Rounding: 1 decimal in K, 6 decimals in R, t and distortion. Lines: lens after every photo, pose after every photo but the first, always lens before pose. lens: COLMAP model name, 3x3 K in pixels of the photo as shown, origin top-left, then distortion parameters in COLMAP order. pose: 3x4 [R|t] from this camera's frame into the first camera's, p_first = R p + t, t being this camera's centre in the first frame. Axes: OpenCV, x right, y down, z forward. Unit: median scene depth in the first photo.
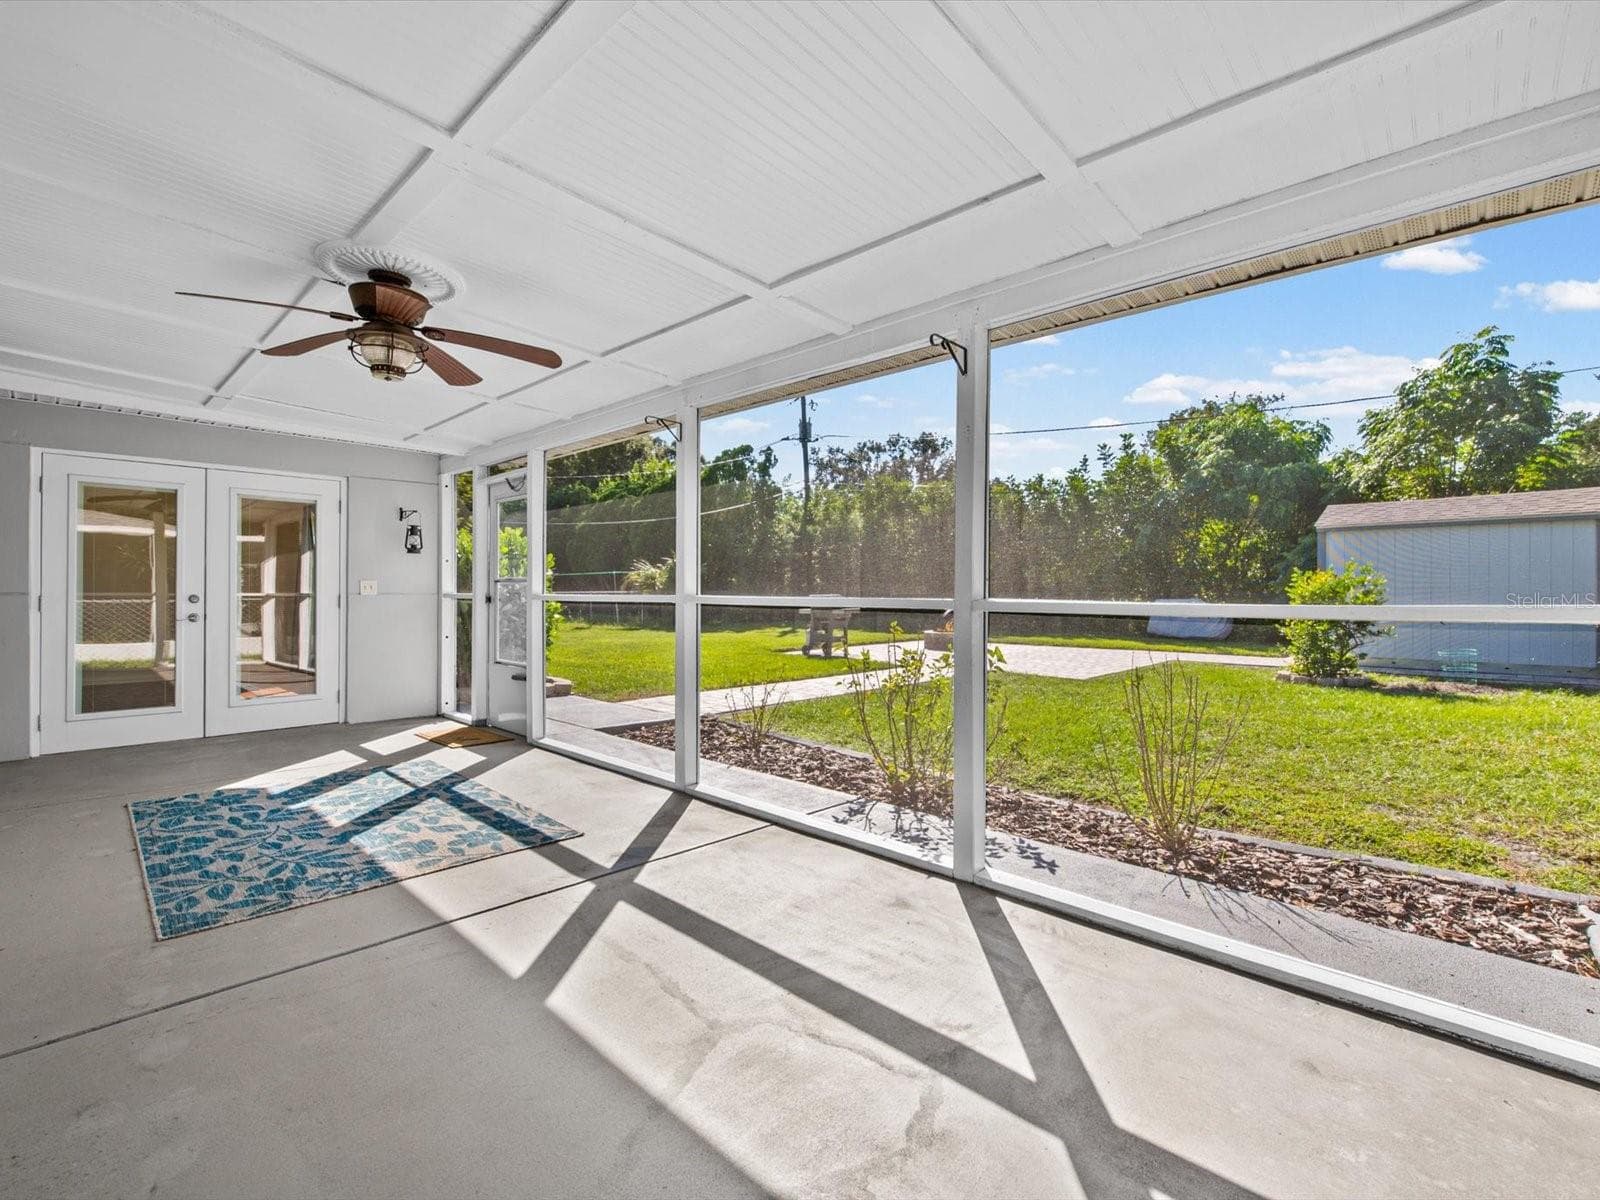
lens RADIAL K [[721.9, 0, 800.0], [0, 721.9, 600.0], [0, 0, 1]] dist [0.001106, -0.000244]
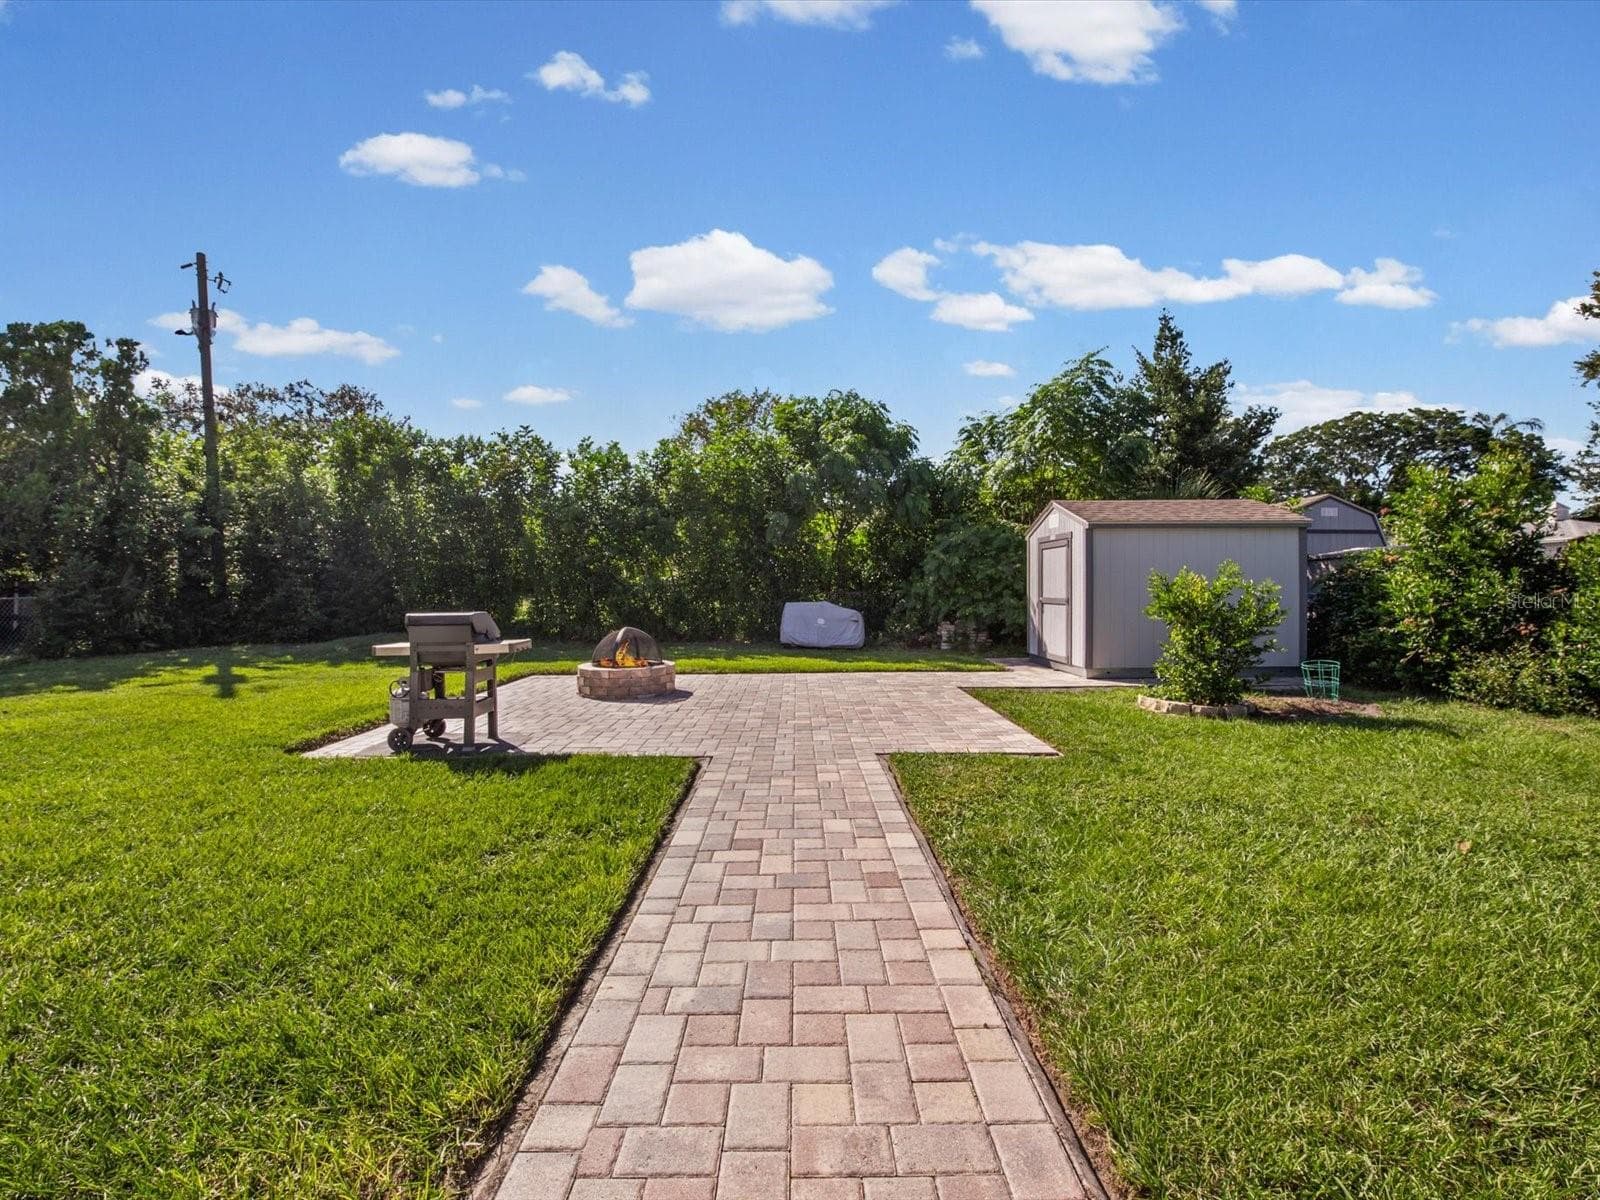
lens RADIAL K [[721.9, 0, 800.0], [0, 721.9, 600.0], [0, 0, 1]] dist [0.001106, -0.000244]
pose [[0.726410, -0.022575, 0.686891, -0.053574], [0.012464, 0.999729, 0.019676, -0.011002], [-0.687149, -0.005731, 0.726494, 0.232056]]
